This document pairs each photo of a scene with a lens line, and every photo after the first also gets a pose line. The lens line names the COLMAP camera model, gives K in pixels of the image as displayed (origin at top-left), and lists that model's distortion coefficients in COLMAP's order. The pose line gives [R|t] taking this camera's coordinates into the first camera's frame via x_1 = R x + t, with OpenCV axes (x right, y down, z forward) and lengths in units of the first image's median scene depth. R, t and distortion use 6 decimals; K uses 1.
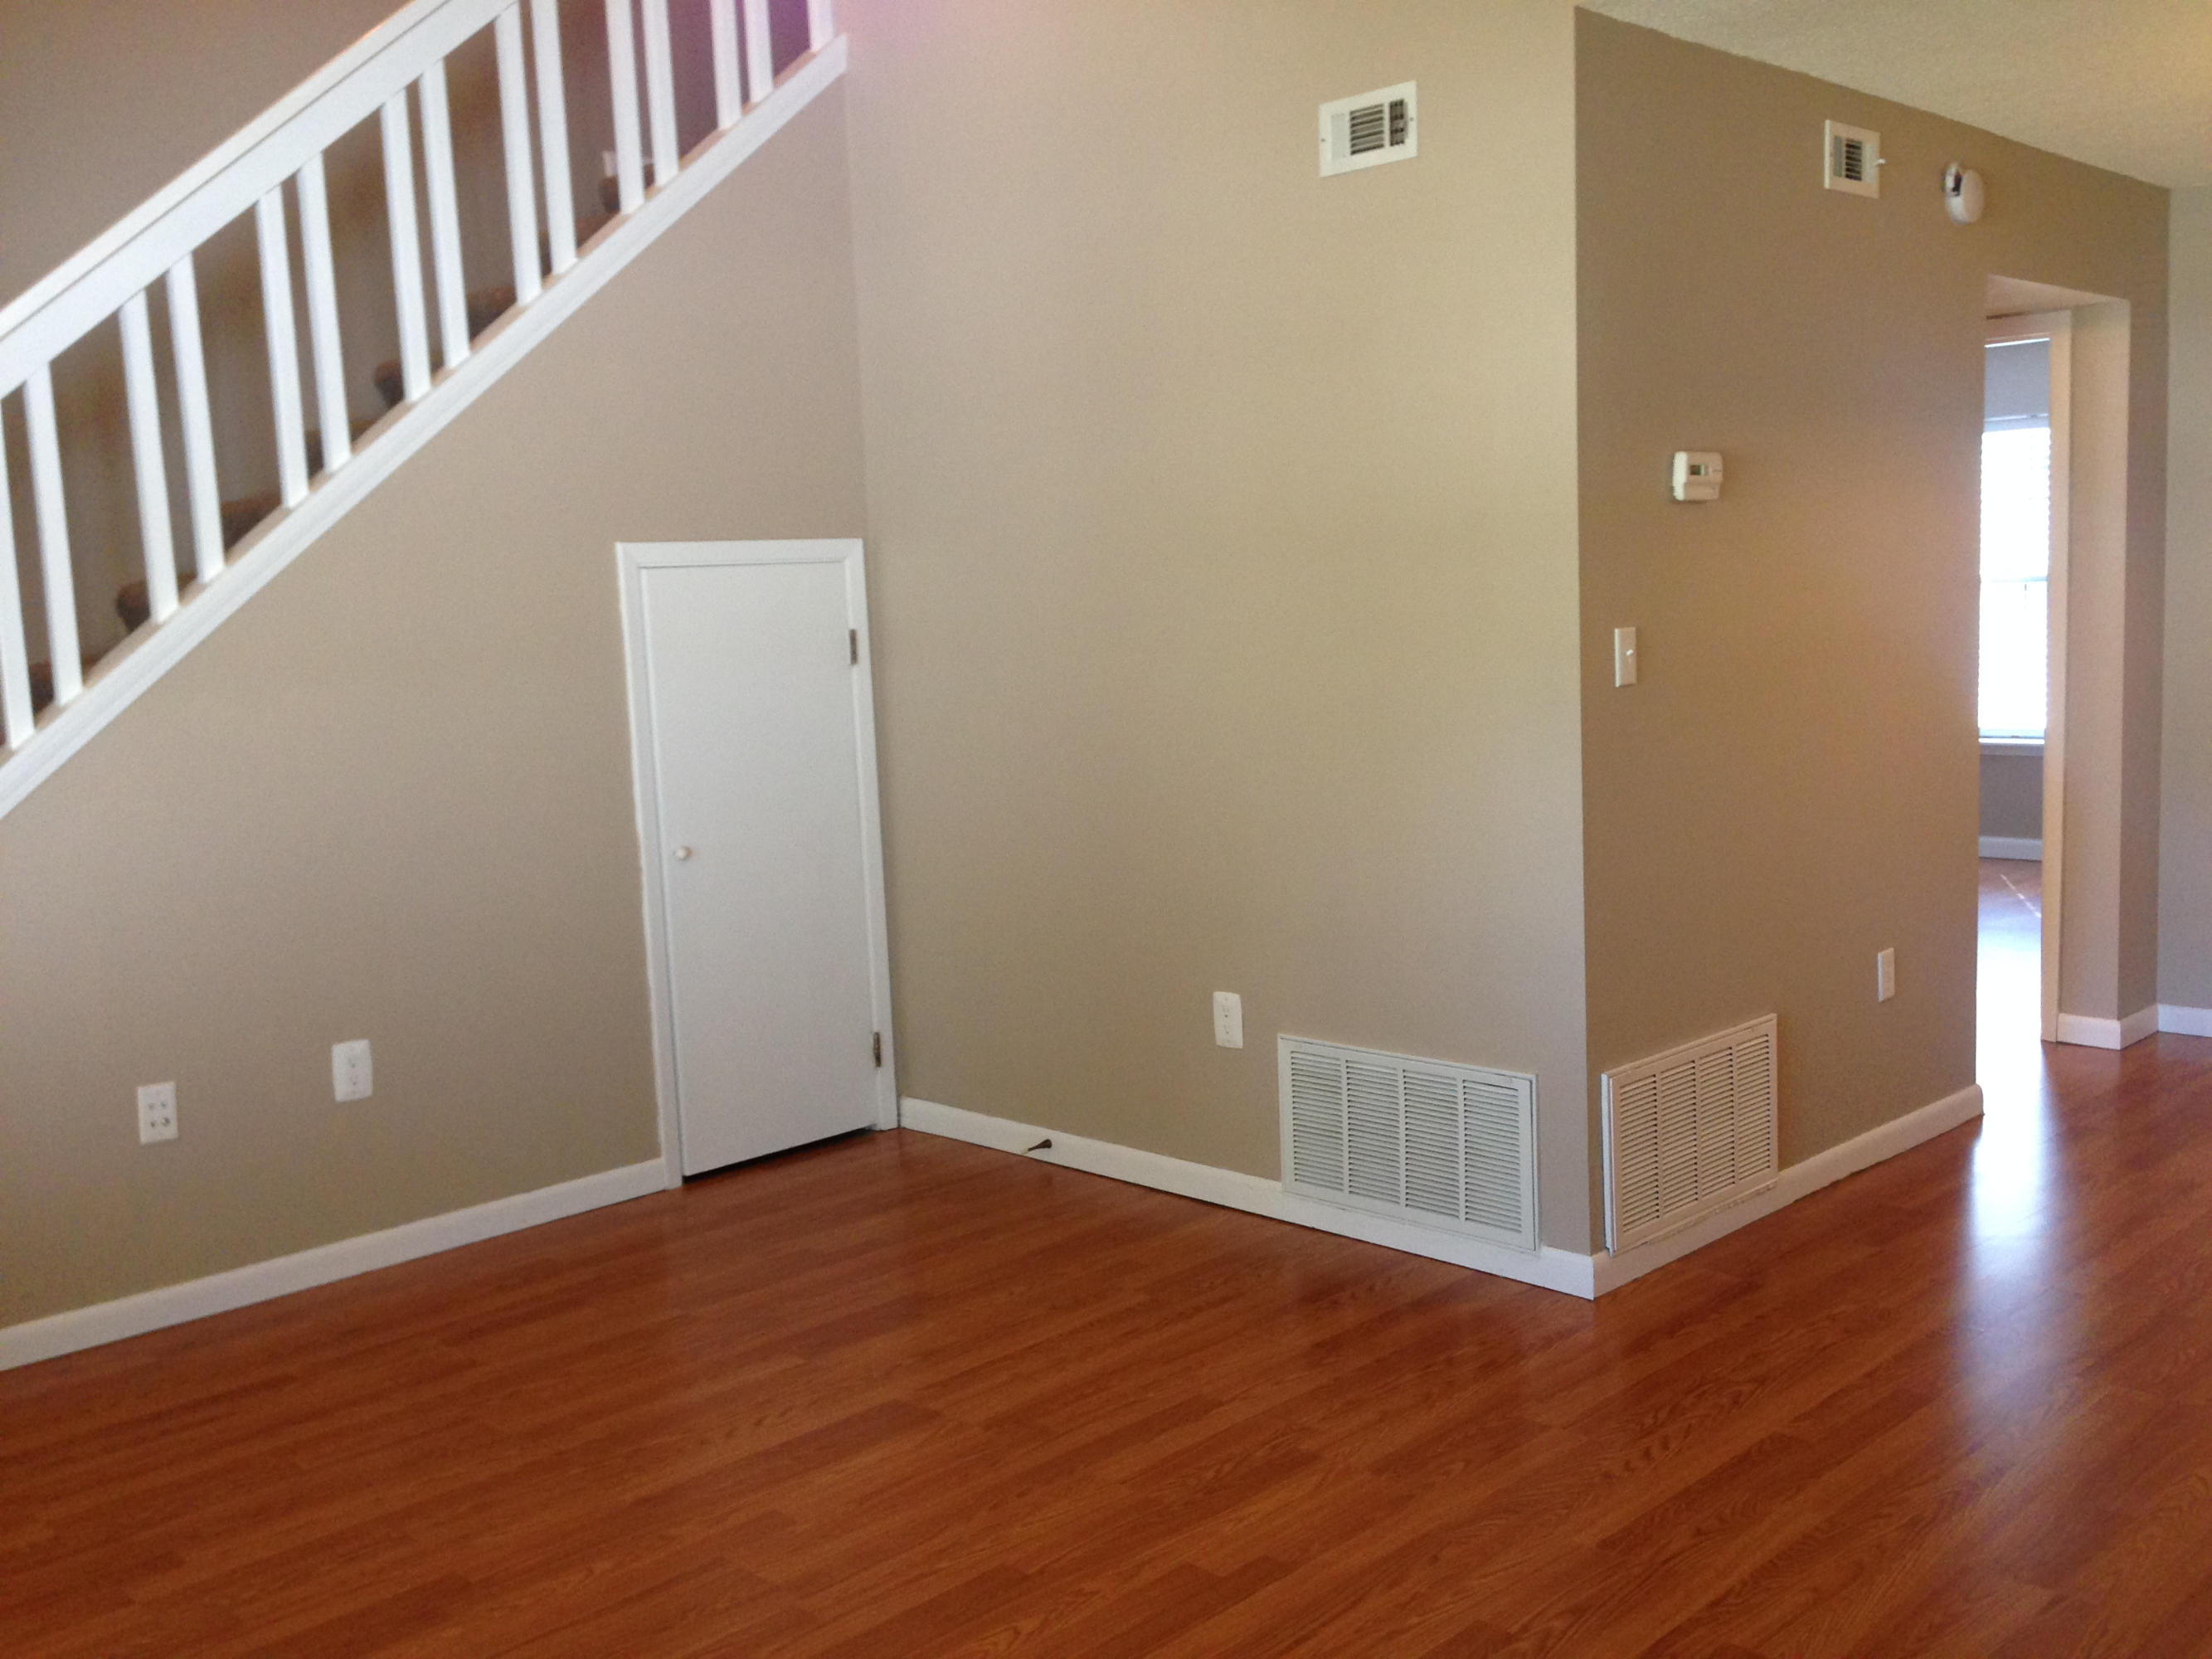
lens RADIAL K [[2060.1, 0, 1102.3], [0, 2060.1, 830.4], [0, 0, 1]] dist [0.040906, 0.000000]
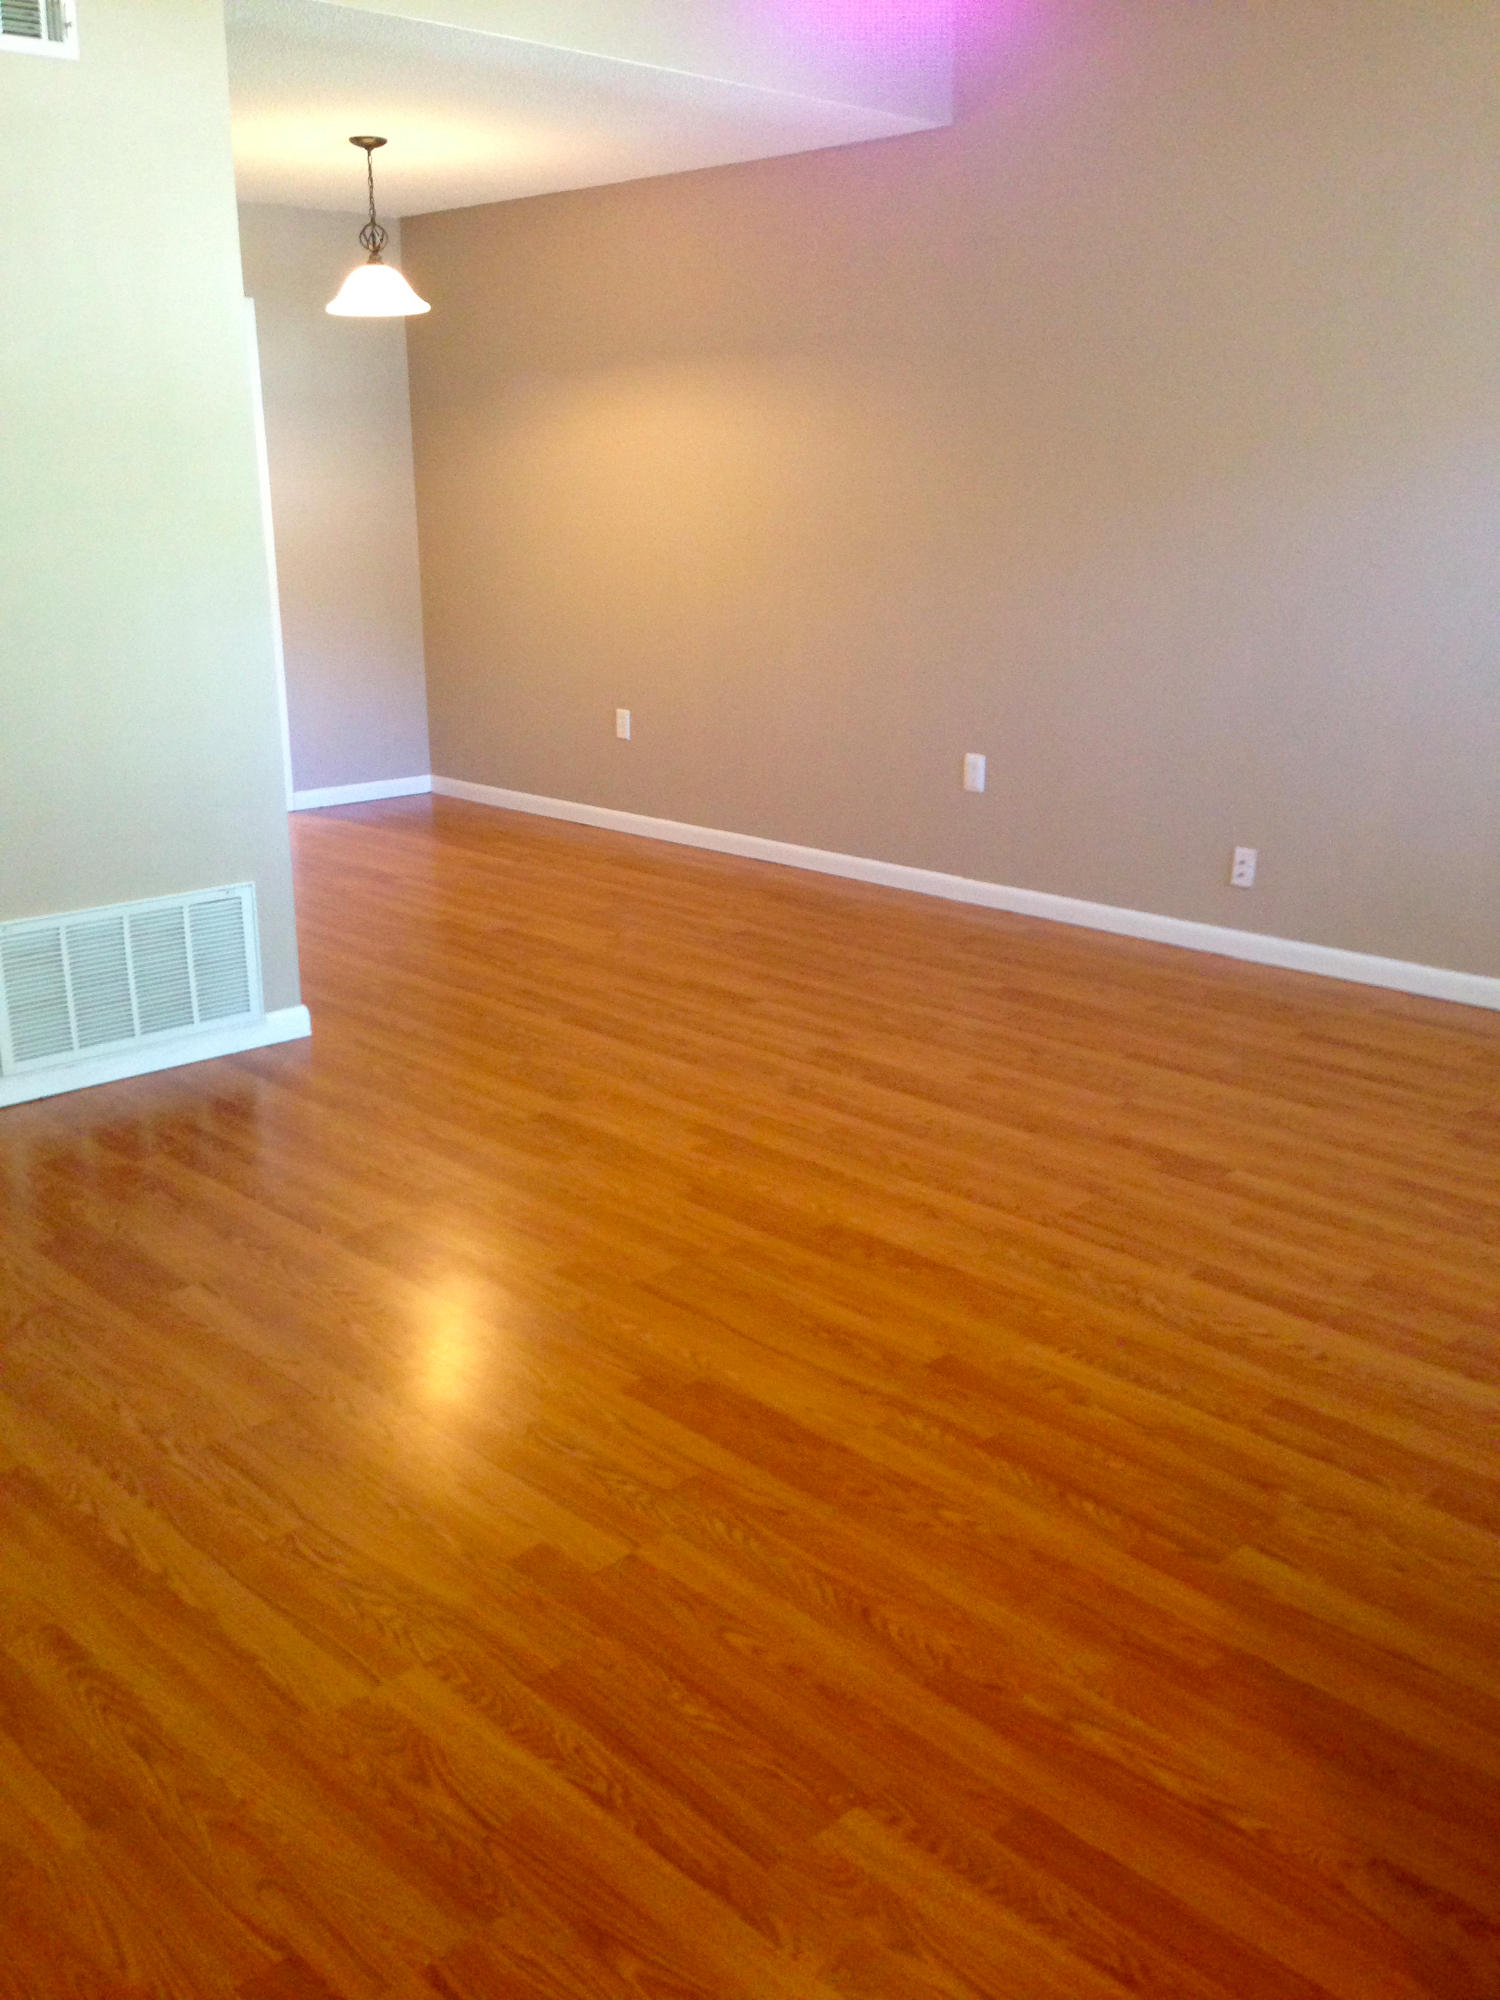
lens RADIAL K [[1862.6, 0, 747.4], [0, 1862.6, 998.7], [0, 0, 1]] dist [0.040906, 0.000000]
pose [[-0.002903, -0.229718, 0.973253, -0.926241], [0.120496, 0.966085, 0.228385, -0.035909], [-0.992710, 0.117936, 0.024875, 0.689555]]
